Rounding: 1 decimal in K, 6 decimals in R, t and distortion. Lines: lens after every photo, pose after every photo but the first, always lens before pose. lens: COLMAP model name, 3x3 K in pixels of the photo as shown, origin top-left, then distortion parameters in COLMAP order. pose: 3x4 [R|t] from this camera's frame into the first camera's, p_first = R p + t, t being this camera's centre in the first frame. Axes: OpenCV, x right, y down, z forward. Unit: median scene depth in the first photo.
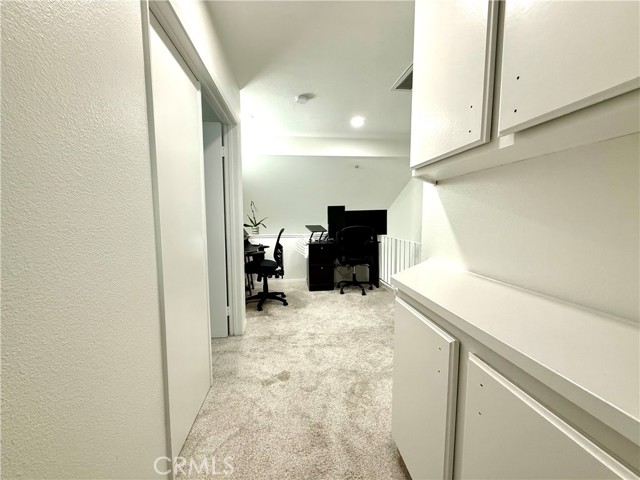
lens RADIAL K [[258.8, 0, 320.4], [0, 258.8, 237.9], [0, 0, 1]] dist [0.002703, 0.000256]
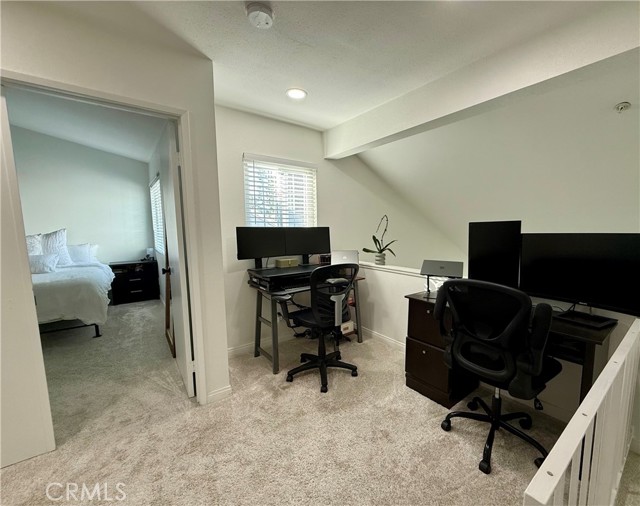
lens RADIAL K [[278.9, 0, 343.8], [0, 278.9, 257.9], [0, 0, 1]] dist [0.000890, 0.000004]
pose [[0.516476, 0.100683, -0.850362, 0.402155], [-0.071070, 0.994677, 0.074605, -0.098669], [0.853347, 0.021903, 0.520883, 0.676057]]
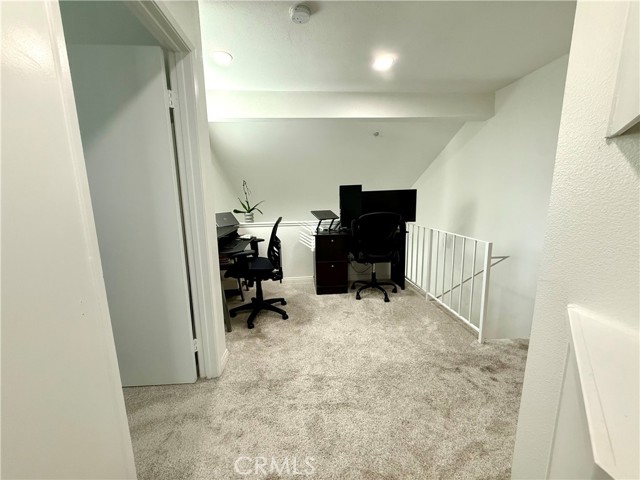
lens RADIAL K [[258.8, 0, 318.3], [0, 258.8, 238.2], [0, 0, 1]] dist [0.002703, 0.000256]
pose [[0.998976, -0.003949, -0.045081, -0.001376], [0.007729, 0.996437, 0.083987, -0.038044], [0.044588, -0.084250, 0.995447, 0.258503]]
